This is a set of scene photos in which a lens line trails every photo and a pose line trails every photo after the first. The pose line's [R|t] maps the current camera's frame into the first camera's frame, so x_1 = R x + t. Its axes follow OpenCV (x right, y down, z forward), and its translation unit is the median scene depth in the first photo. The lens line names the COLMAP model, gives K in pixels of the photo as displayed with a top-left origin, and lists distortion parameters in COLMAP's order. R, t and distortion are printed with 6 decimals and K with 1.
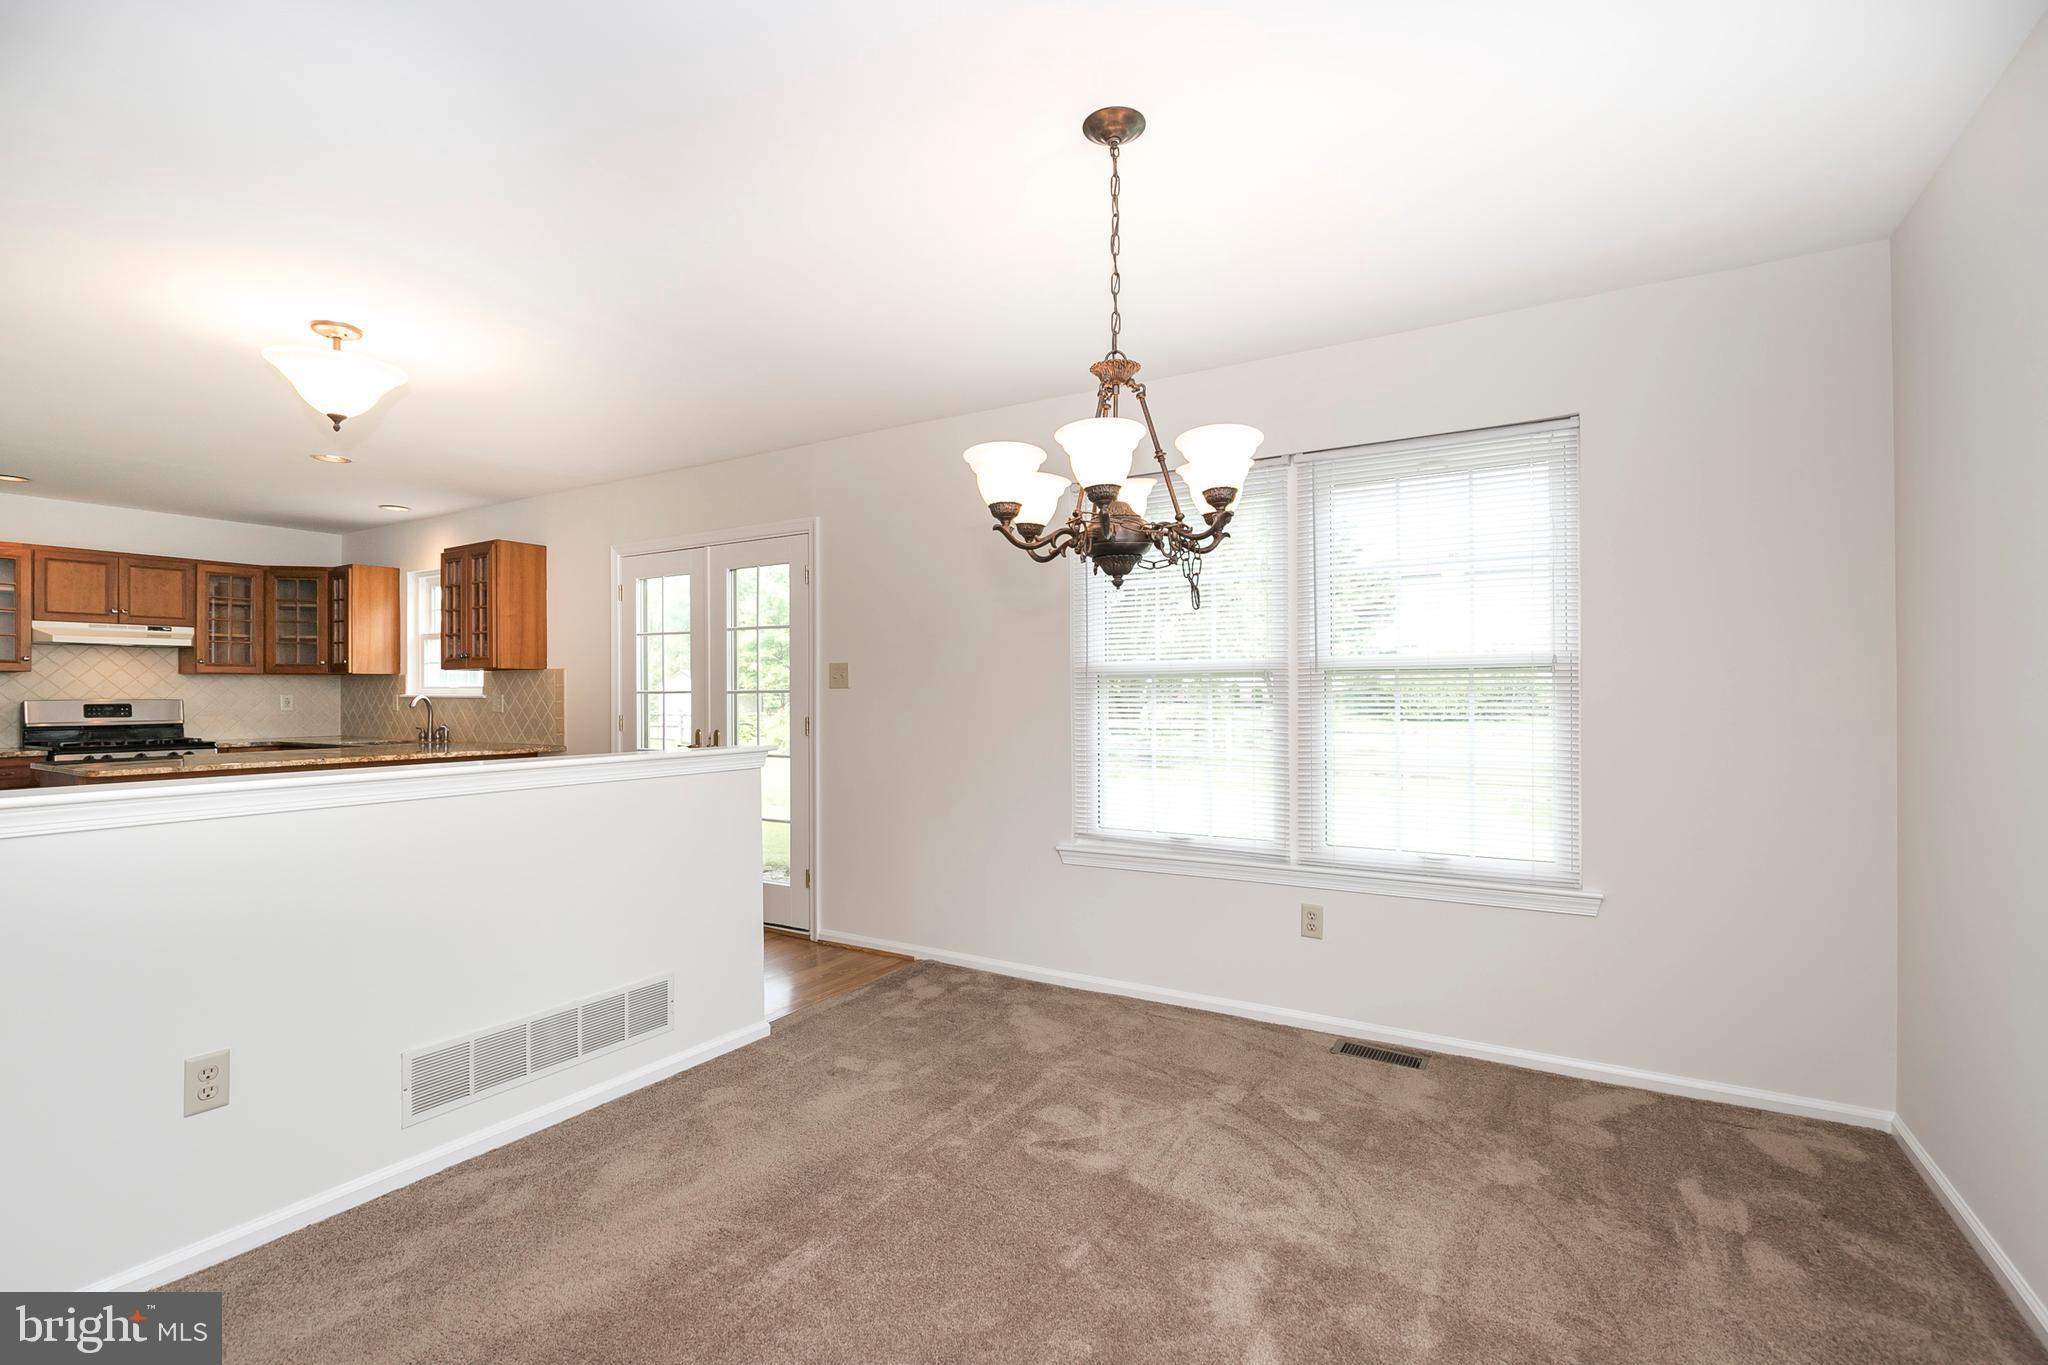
lens RADIAL K [[935.0, 0, 1016.2], [0, 935.0, 693.1], [0, 0, 1]] dist [-0.013166, 0.005033]
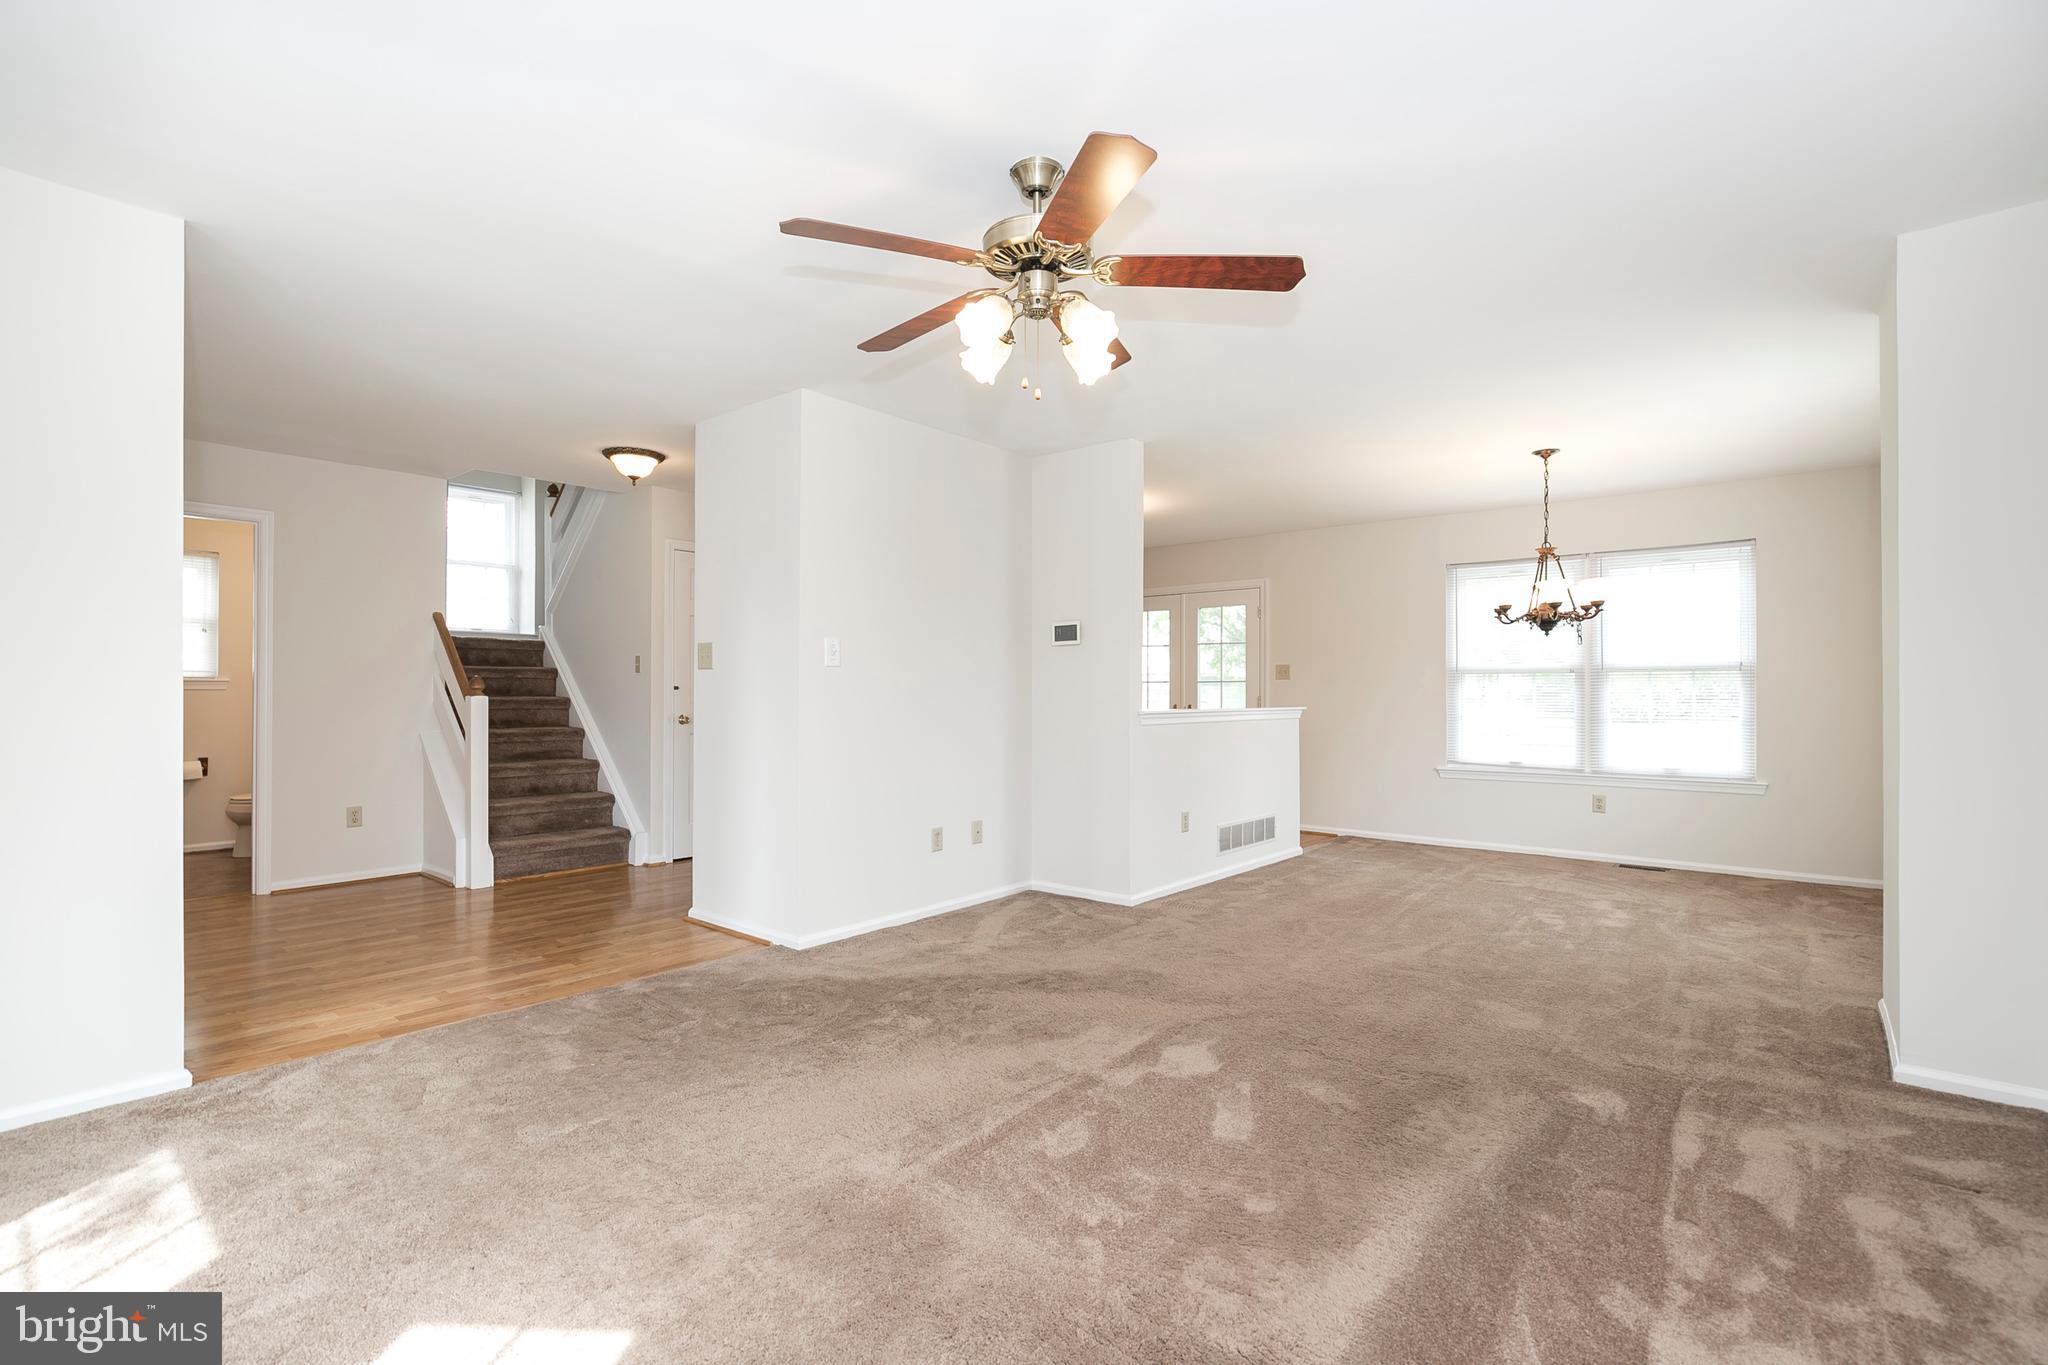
lens RADIAL K [[935.0, 0, 1016.2], [0, 935.0, 693.1], [0, 0, 1]] dist [-0.013166, 0.005033]
pose [[0.988124, 0.006795, -0.153508, -0.311815], [-0.006783, 0.999977, 0.000602, 0.016663], [0.153508, 0.000447, 0.988147, -0.577121]]
